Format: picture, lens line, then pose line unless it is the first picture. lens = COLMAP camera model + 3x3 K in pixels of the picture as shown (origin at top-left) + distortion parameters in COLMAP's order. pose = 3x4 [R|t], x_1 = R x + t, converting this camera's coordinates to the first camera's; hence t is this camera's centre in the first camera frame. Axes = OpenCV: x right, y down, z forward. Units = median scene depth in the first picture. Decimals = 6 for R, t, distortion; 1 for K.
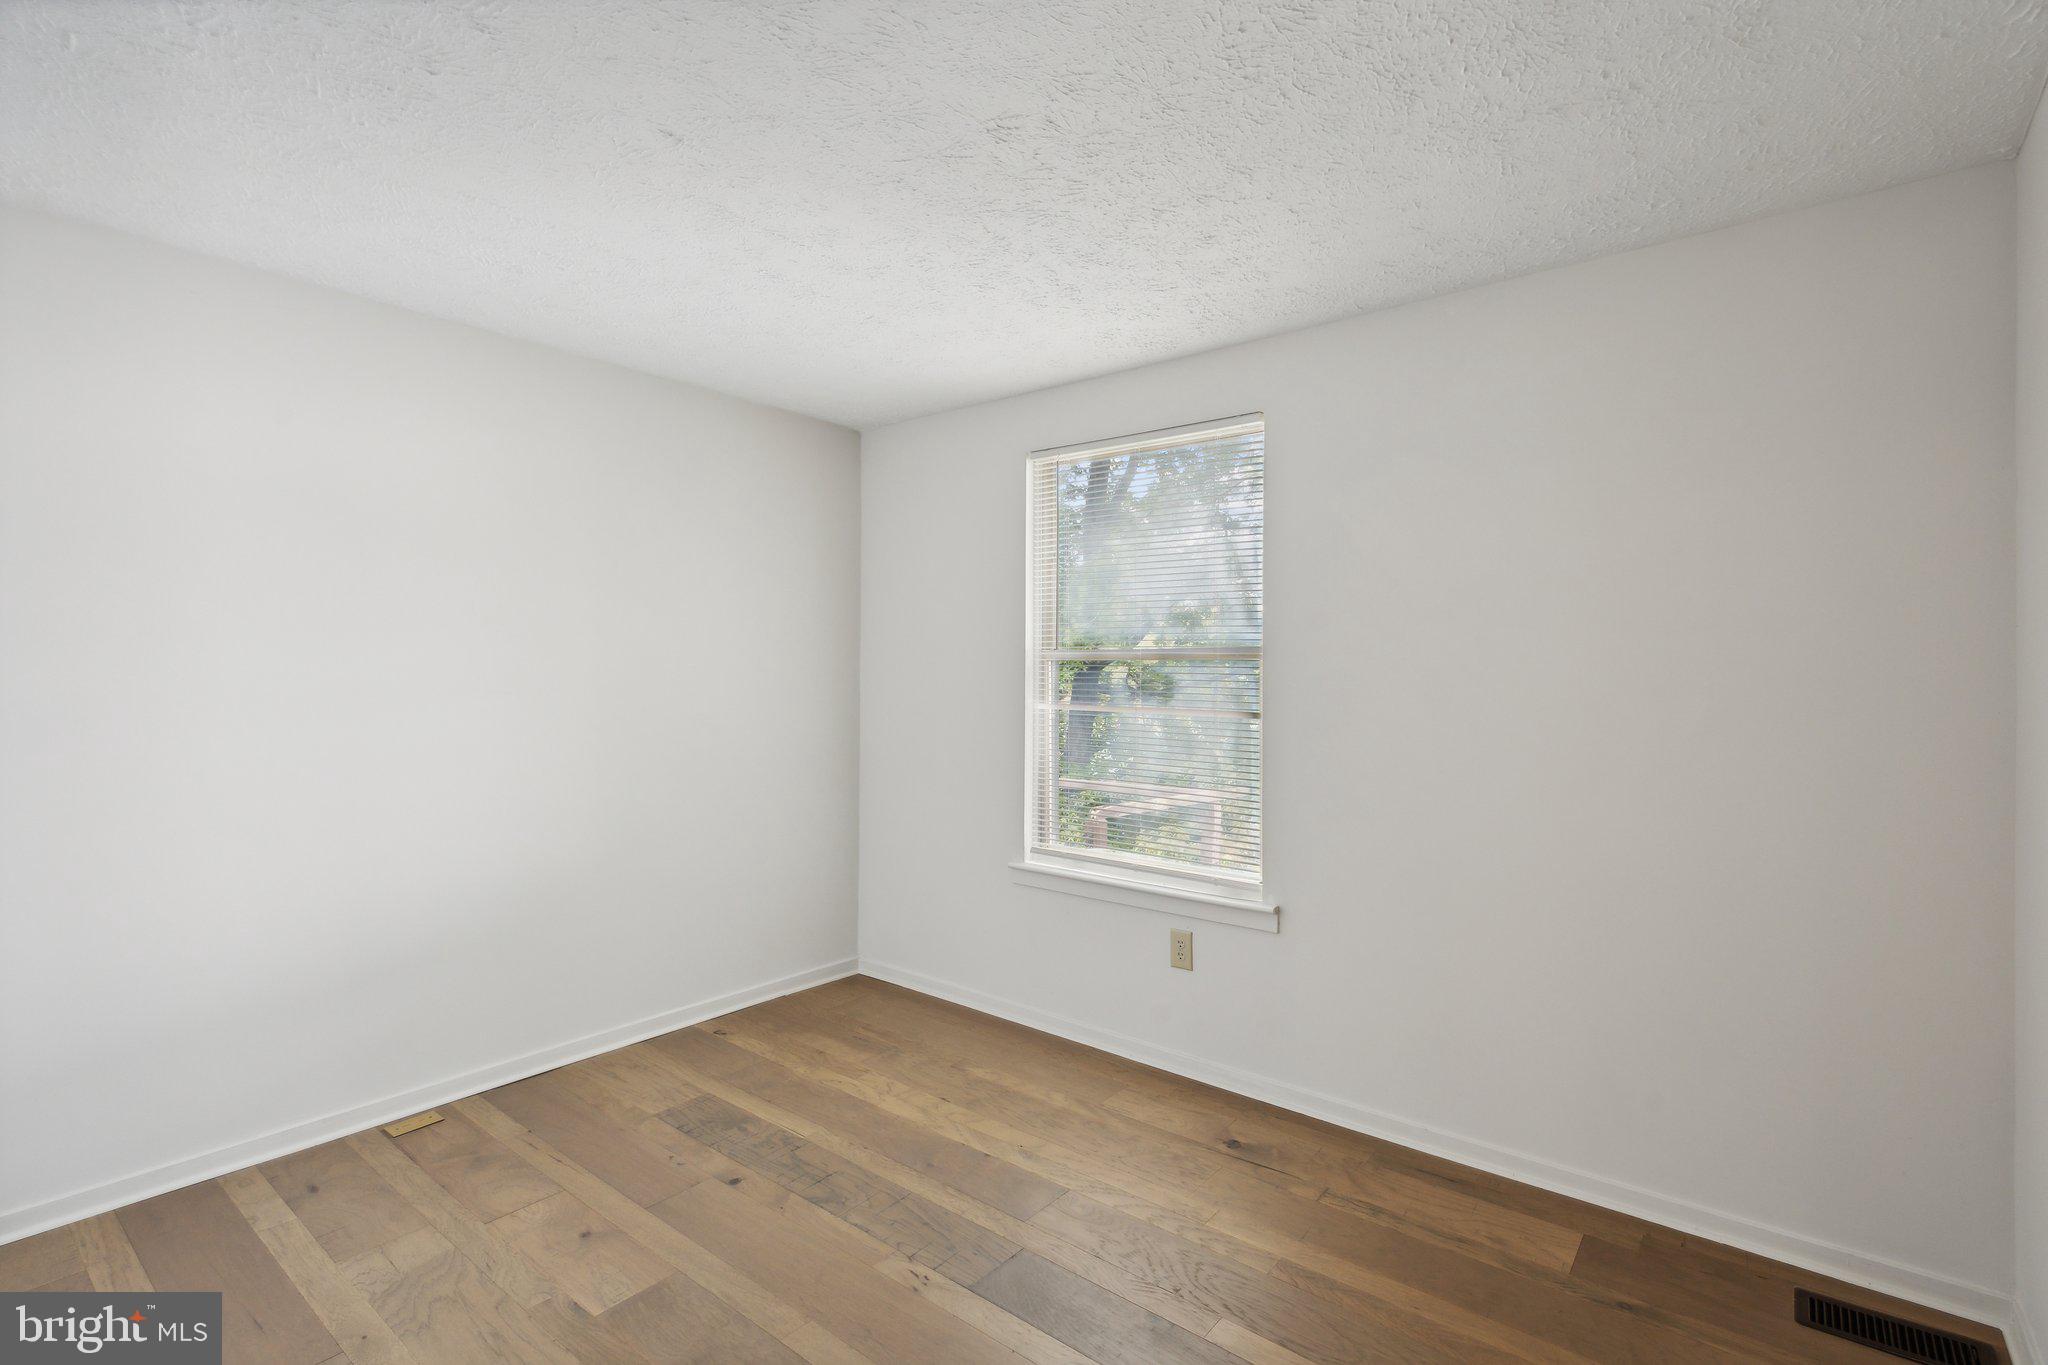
lens RADIAL K [[957.5, 0, 1013.4], [0, 957.5, 681.4], [0, 0, 1]] dist [0.010861, -0.001332]
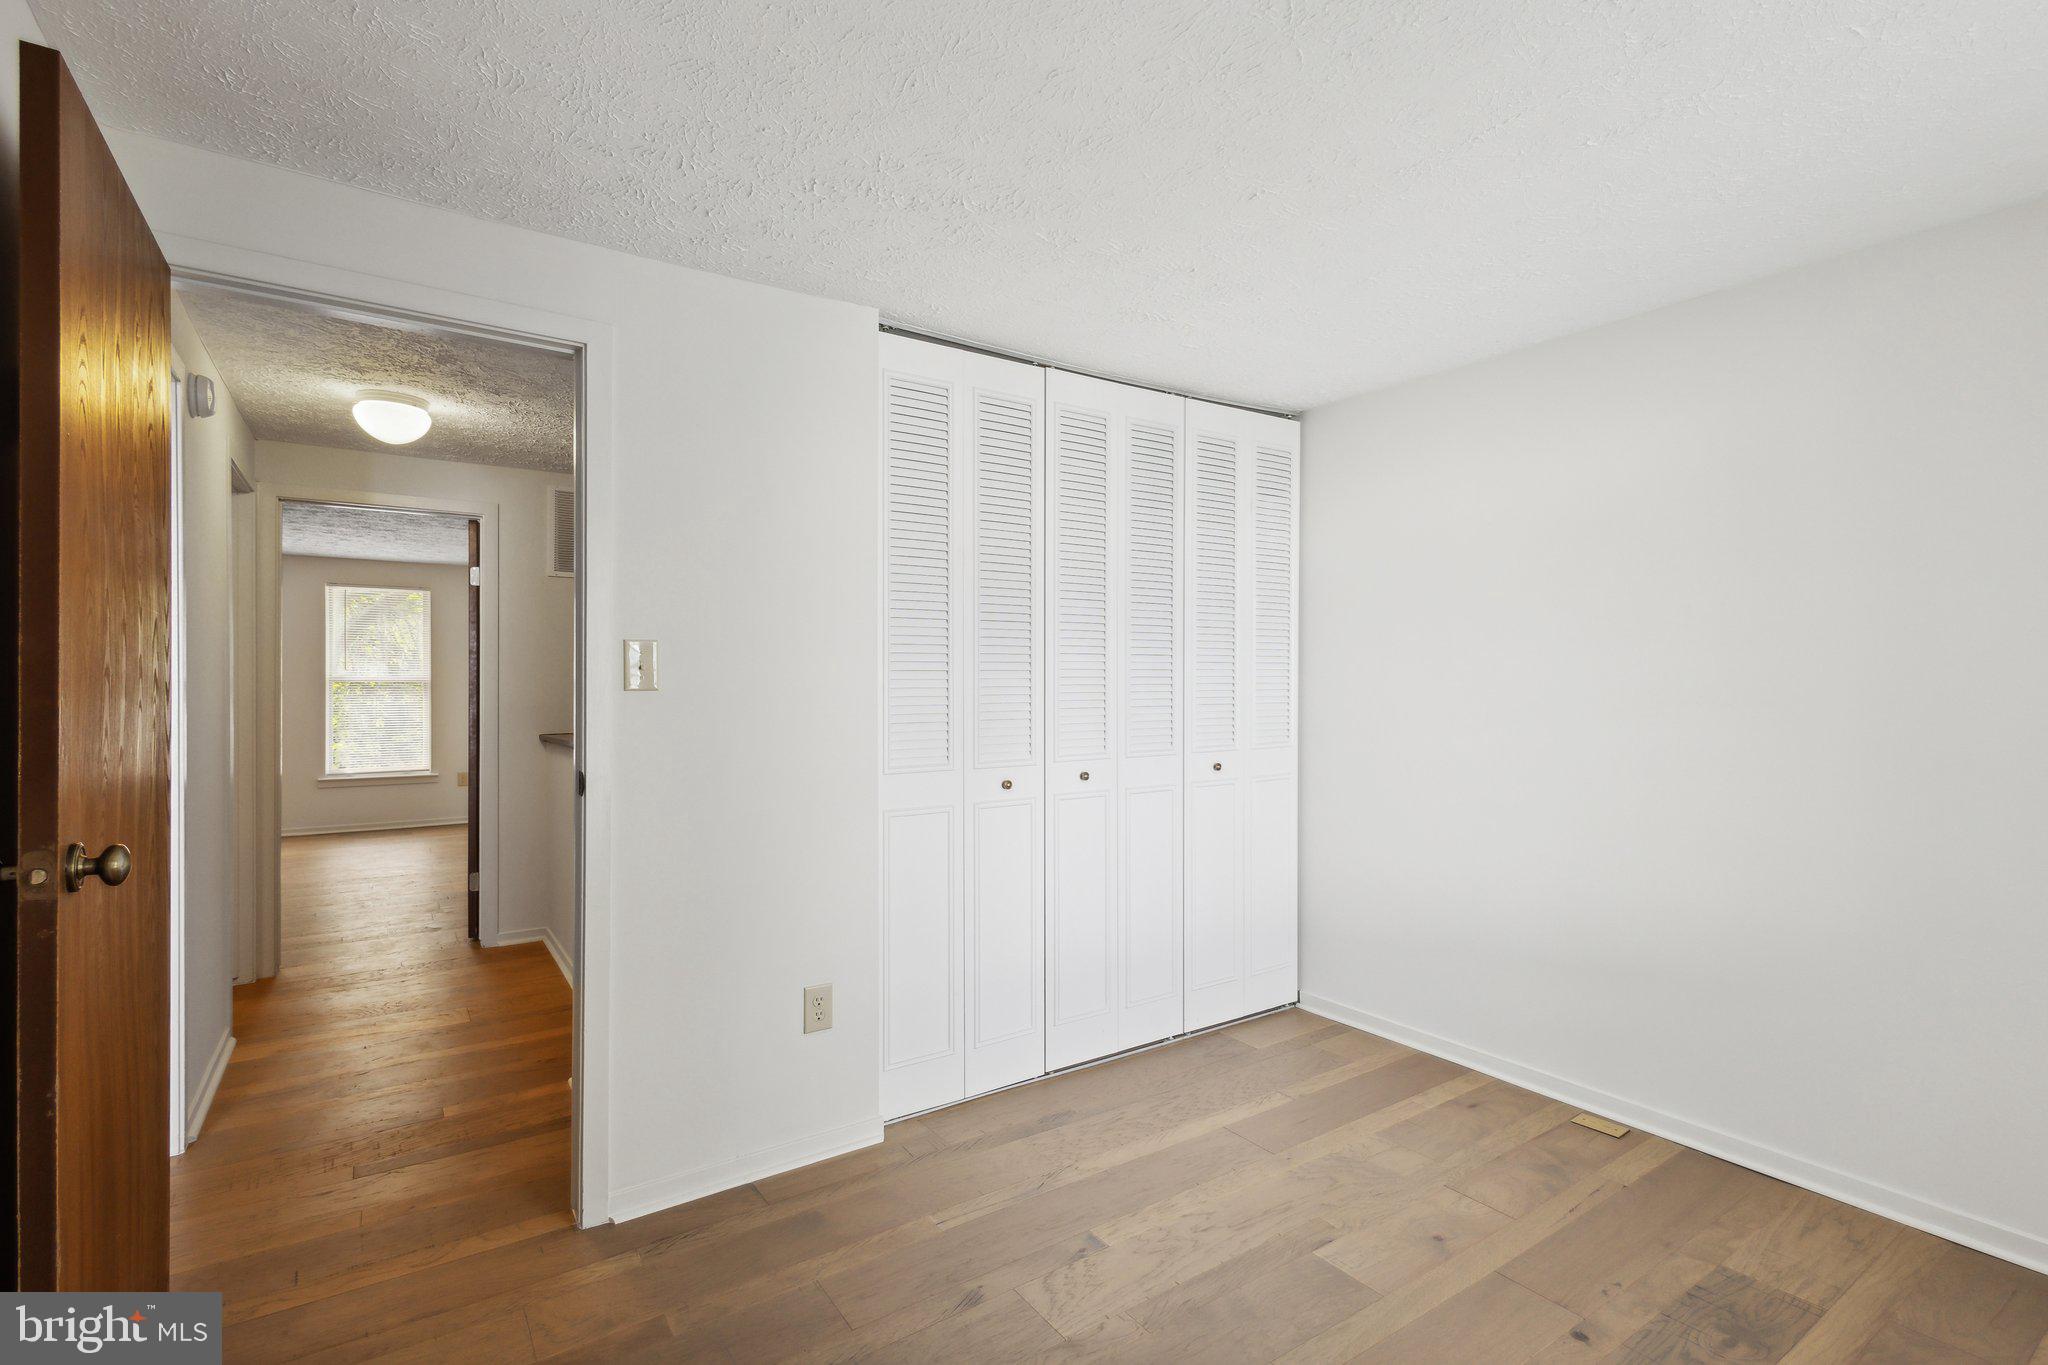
lens RADIAL K [[957.5, 0, 1024.7], [0, 957.5, 686.9], [0, 0, 1]] dist [0.010861, -0.001332]
pose [[-0.296410, -0.005019, -0.955048, 0.553865], [-0.012875, 0.999916, -0.001260, 0.011624], [0.954974, 0.011922, -0.296450, 0.770688]]
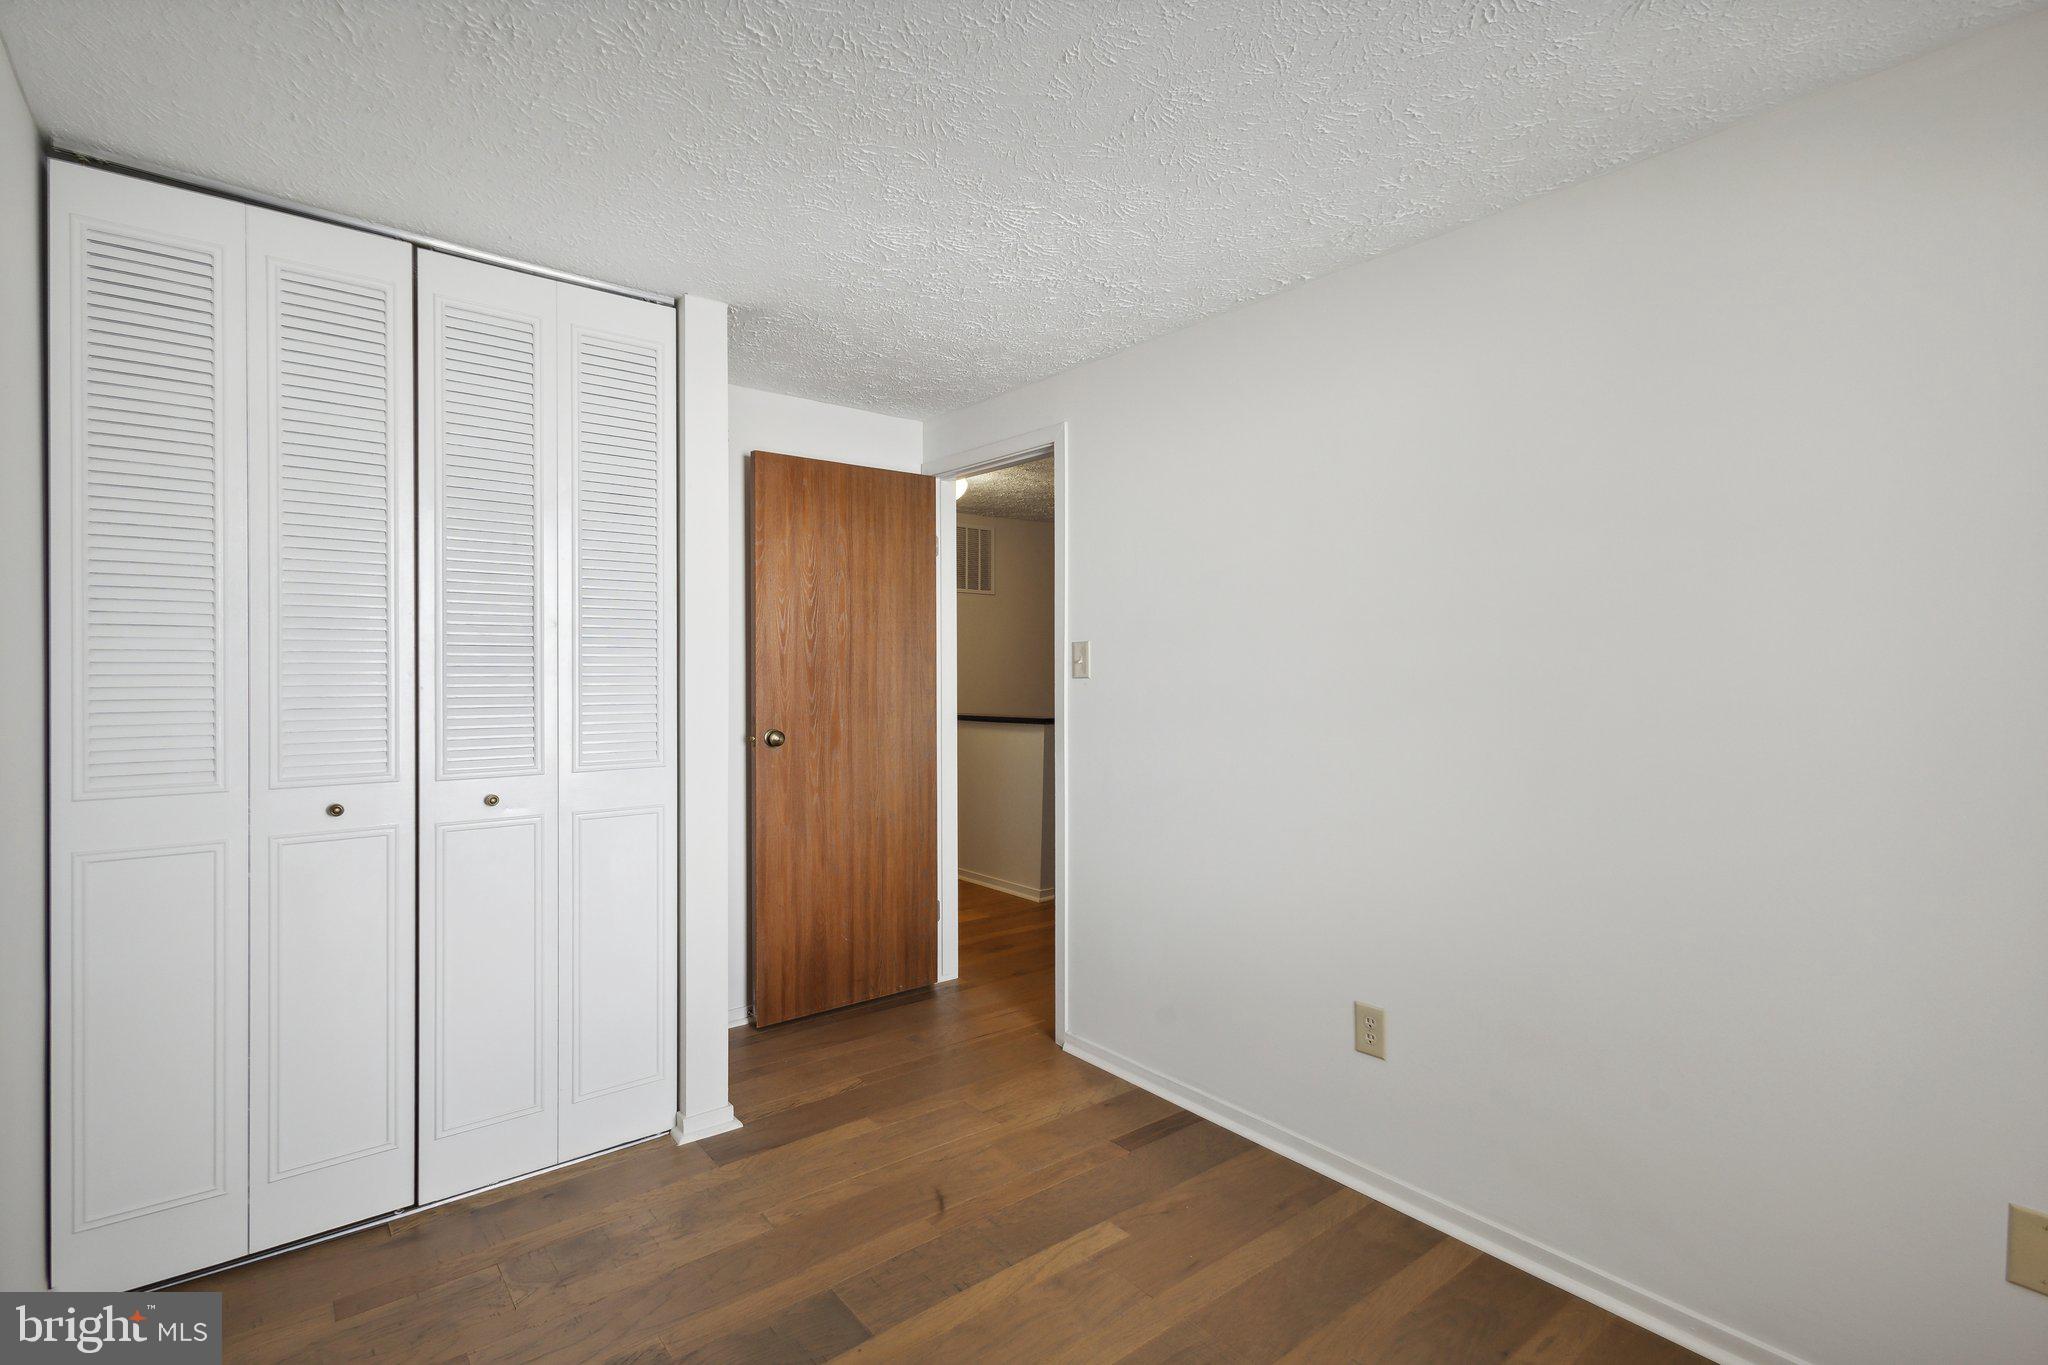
lens RADIAL K [[957.5, 0, 1009.7], [0, 957.5, 679.9], [0, 0, 1]] dist [0.010861, -0.001332]
pose [[-0.206257, -0.013368, -0.978406, 0.339506], [-0.009908, 0.999884, -0.011573, 0.015417], [0.978448, 0.007307, -0.206366, 0.982753]]
